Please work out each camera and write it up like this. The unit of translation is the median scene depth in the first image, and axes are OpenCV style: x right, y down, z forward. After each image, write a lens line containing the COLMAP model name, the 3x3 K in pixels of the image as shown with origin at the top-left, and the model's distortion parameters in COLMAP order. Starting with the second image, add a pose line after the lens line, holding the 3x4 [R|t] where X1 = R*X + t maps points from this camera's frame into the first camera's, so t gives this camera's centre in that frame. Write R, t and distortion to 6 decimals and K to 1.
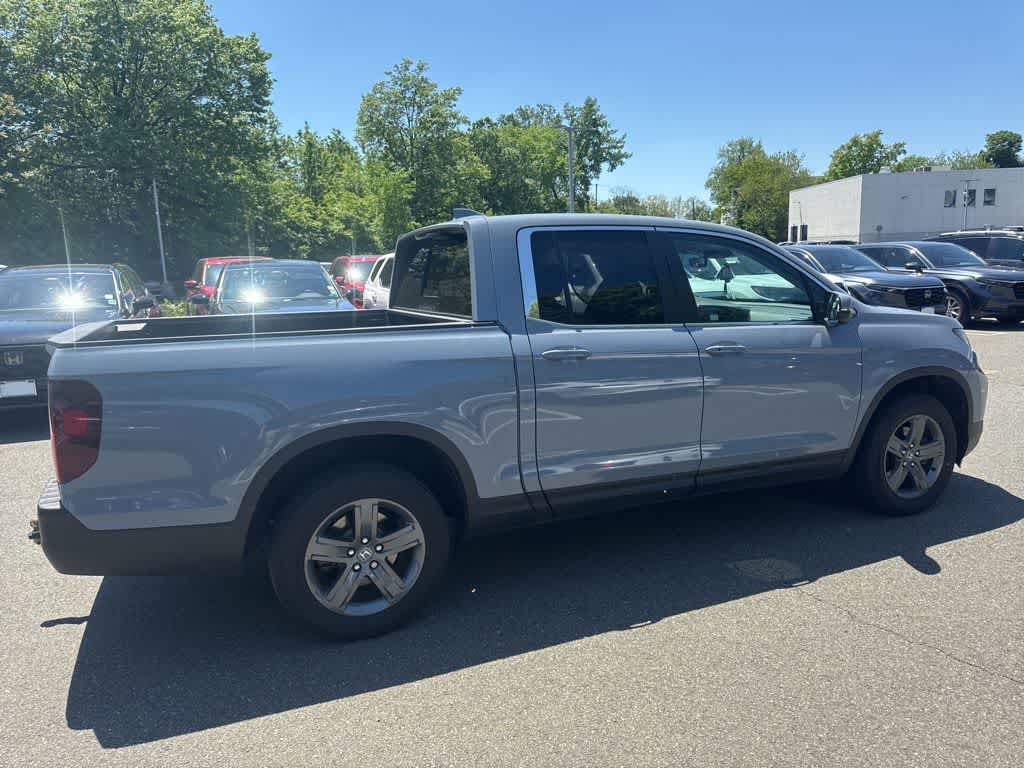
lens RADIAL K [[706.9, 0, 512.1], [0, 706.9, 379.7], [0, 0, 1]] dist [0.036778, -0.038750]
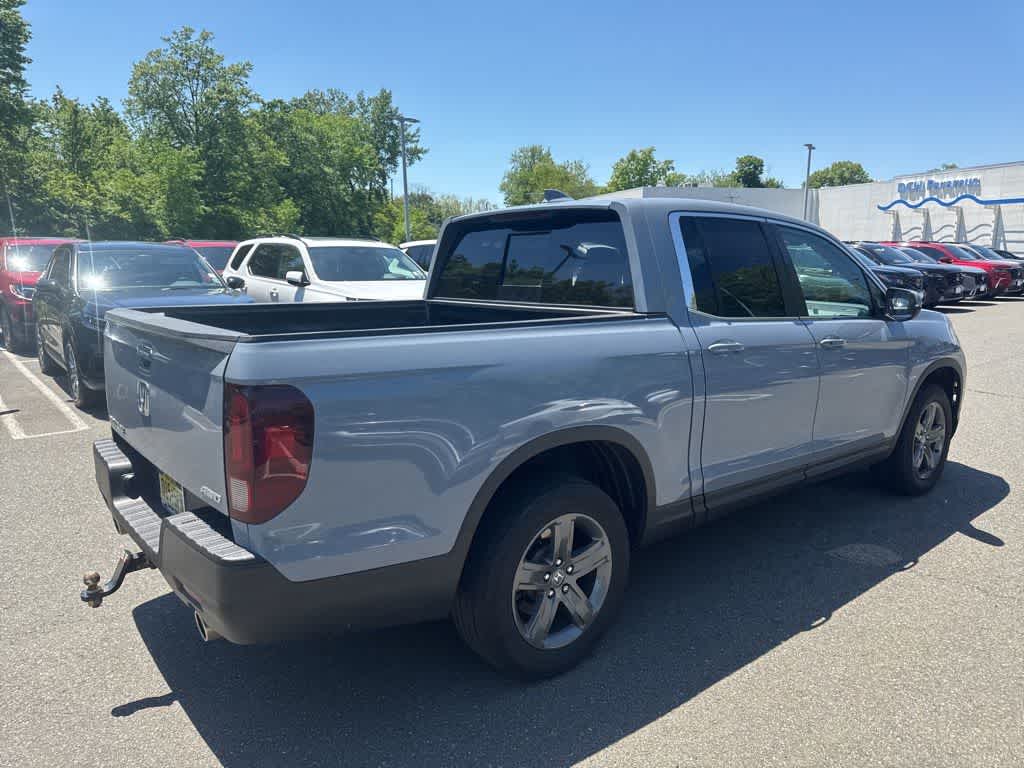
lens RADIAL K [[706.9, 0, 521.4], [0, 706.9, 388.0], [0, 0, 1]] dist [0.036778, -0.038750]
pose [[0.957348, -0.021262, 0.288155, -0.384370], [0.016844, 0.999700, 0.017802, -0.003219], [-0.288447, -0.012189, 0.957418, 0.137839]]
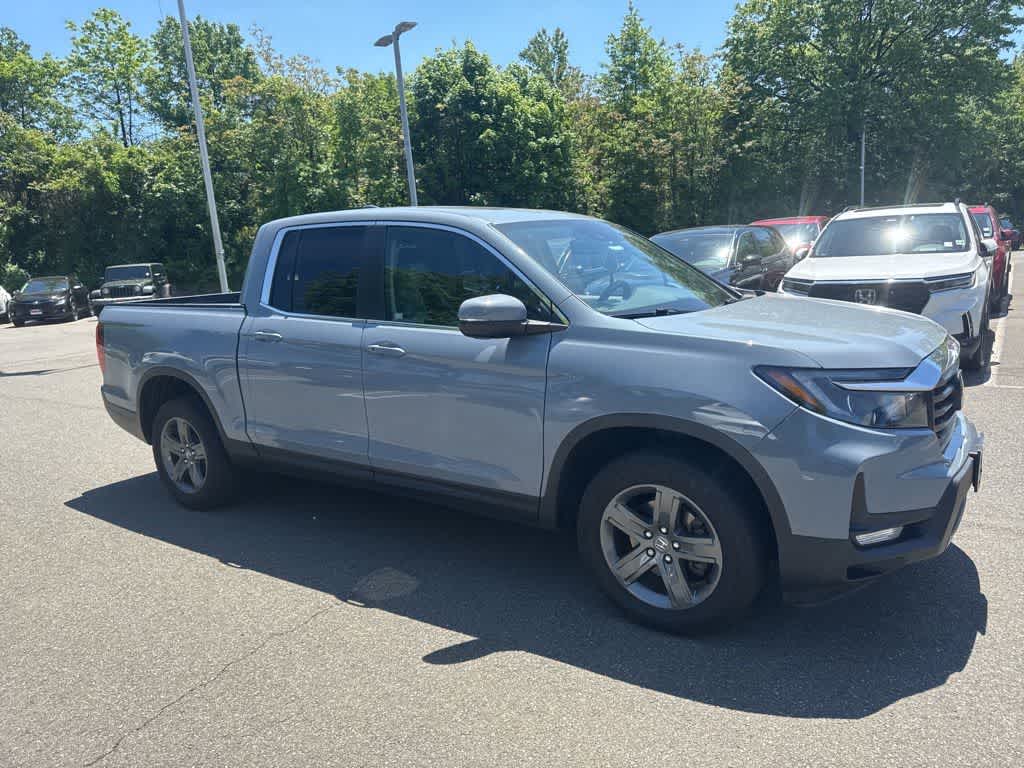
lens RADIAL K [[741.8, 0, 518.6], [0, 741.8, 386.8], [0, 0, 1]] dist [0.055556, -0.006498]
pose [[0.544275, 0.154956, -0.824472, 1.135436], [-0.104889, 0.987650, 0.116382, -0.119108], [0.832324, 0.023134, 0.553807, 0.544004]]
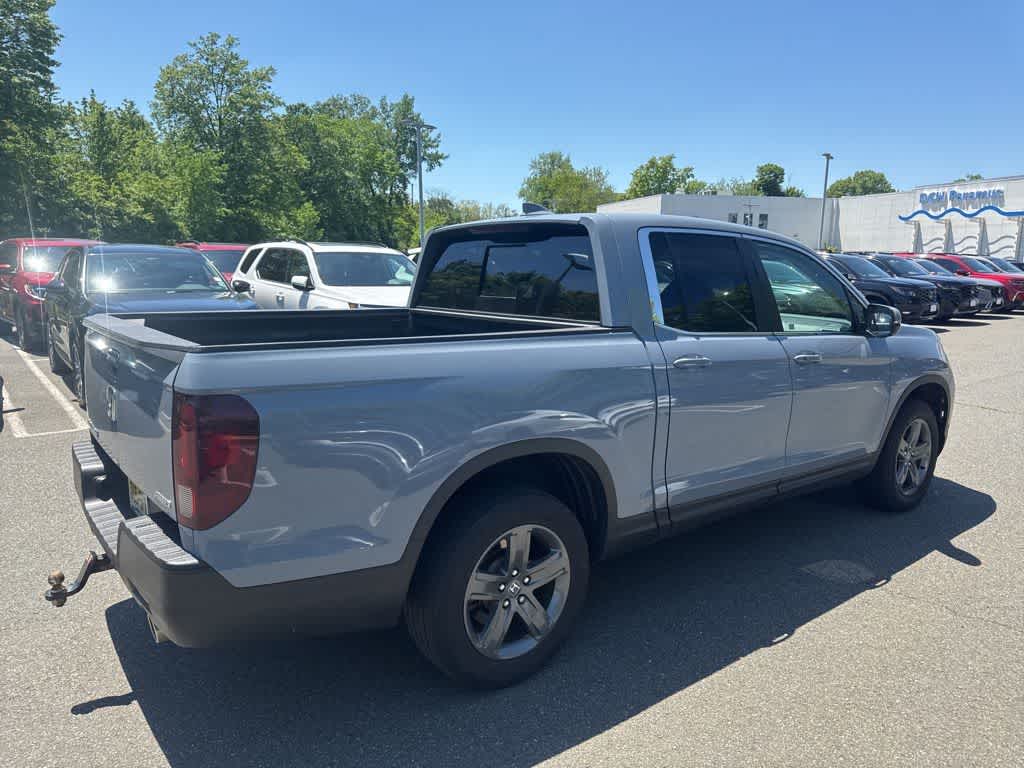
lens RADIAL K [[706.9, 0, 521.7], [0, 706.9, 385.0], [0, 0, 1]] dist [0.036778, -0.038750]
pose [[0.963674, -0.001266, 0.267077, -0.334909], [-0.000404, 0.999981, 0.006198, -0.009761], [-0.267080, -0.006081, 0.963655, 0.113763]]
